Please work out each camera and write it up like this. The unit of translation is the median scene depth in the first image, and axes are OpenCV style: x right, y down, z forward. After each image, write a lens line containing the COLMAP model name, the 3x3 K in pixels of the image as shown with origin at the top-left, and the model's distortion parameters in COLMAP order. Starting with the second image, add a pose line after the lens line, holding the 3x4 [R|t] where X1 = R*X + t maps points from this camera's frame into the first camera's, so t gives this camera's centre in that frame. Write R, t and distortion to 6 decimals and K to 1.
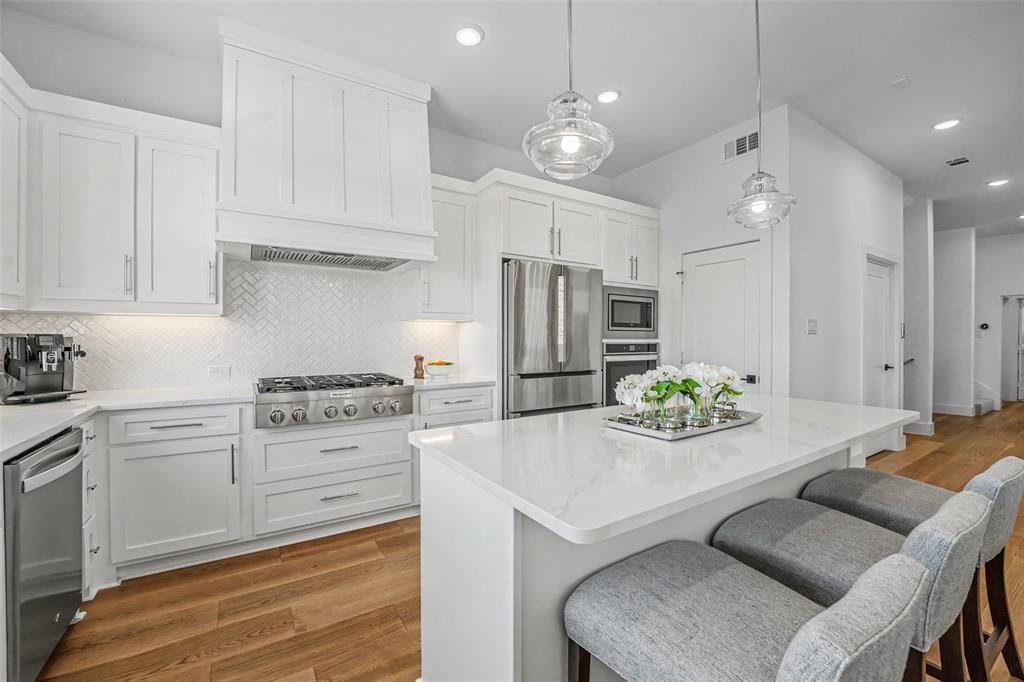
lens RADIAL K [[420.4, 0, 507.3], [0, 420.4, 339.6], [0, 0, 1]] dist [-0.016396, -0.000366]
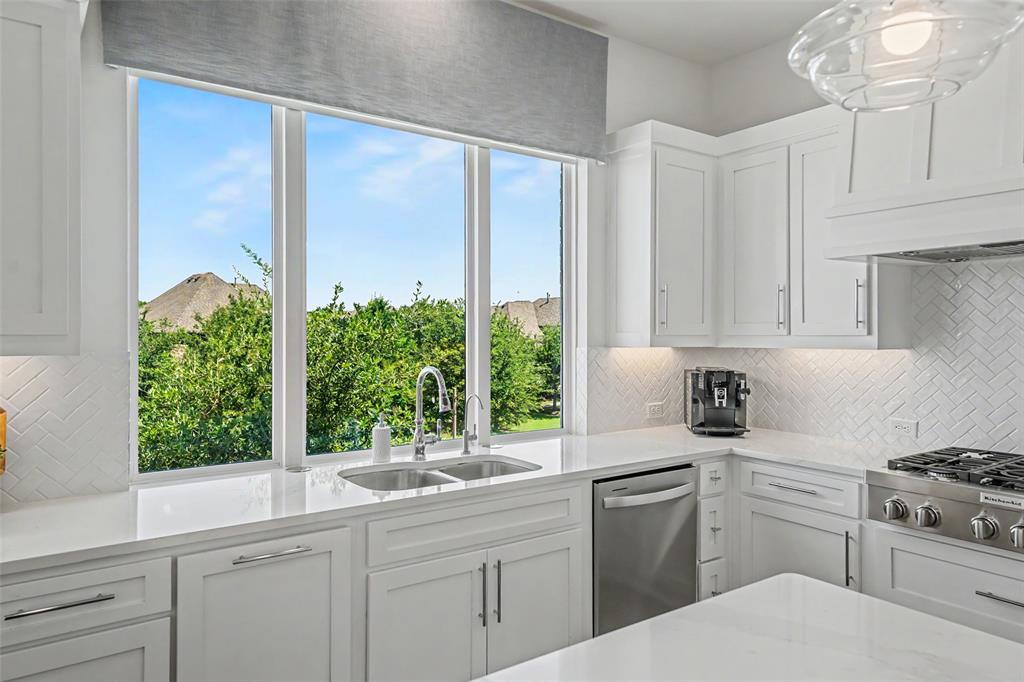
lens RADIAL K [[675.3, 0, 513.2], [0, 675.3, 334.2], [0, 0, 1]] dist [0.023441, -0.000518]
pose [[0.056939, -0.002391, -0.998375, 0.514081], [-0.009286, 0.999953, -0.002925, -0.088274], [0.998334, 0.009437, 0.056914, 0.347260]]
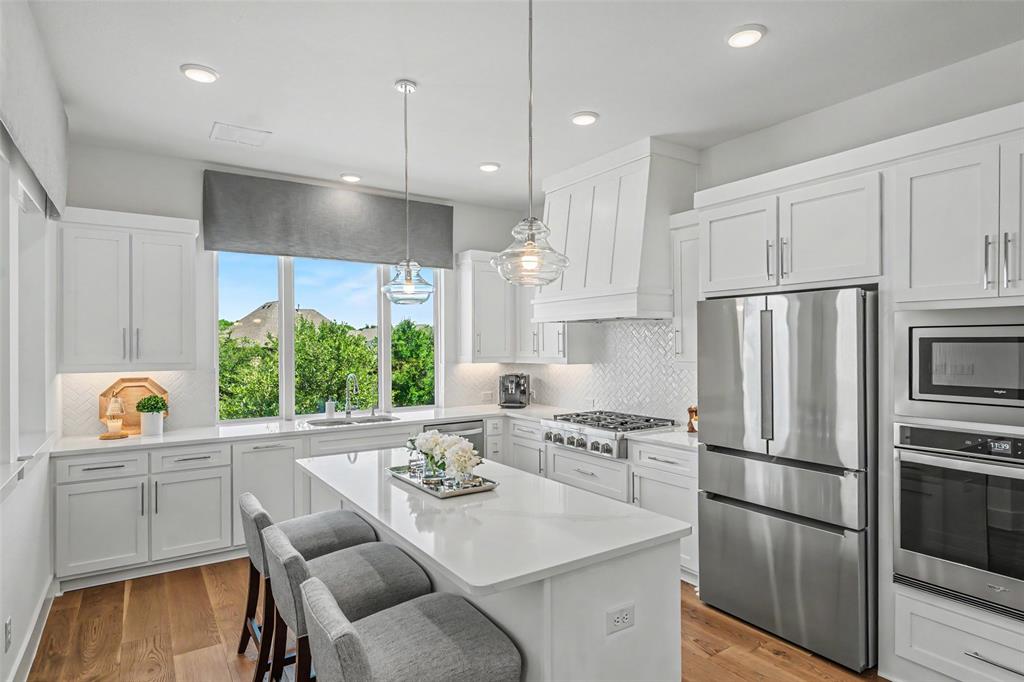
lens RADIAL K [[548.5, 0, 508.6], [0, 548.5, 348.9], [0, 0, 1]] dist [0.001782, -0.000025]
pose [[0.028466, 0.002065, -0.999593, 1.466931], [-0.004370, 0.999989, 0.001942, -0.136295], [0.999585, 0.004313, 0.028475, 0.830471]]
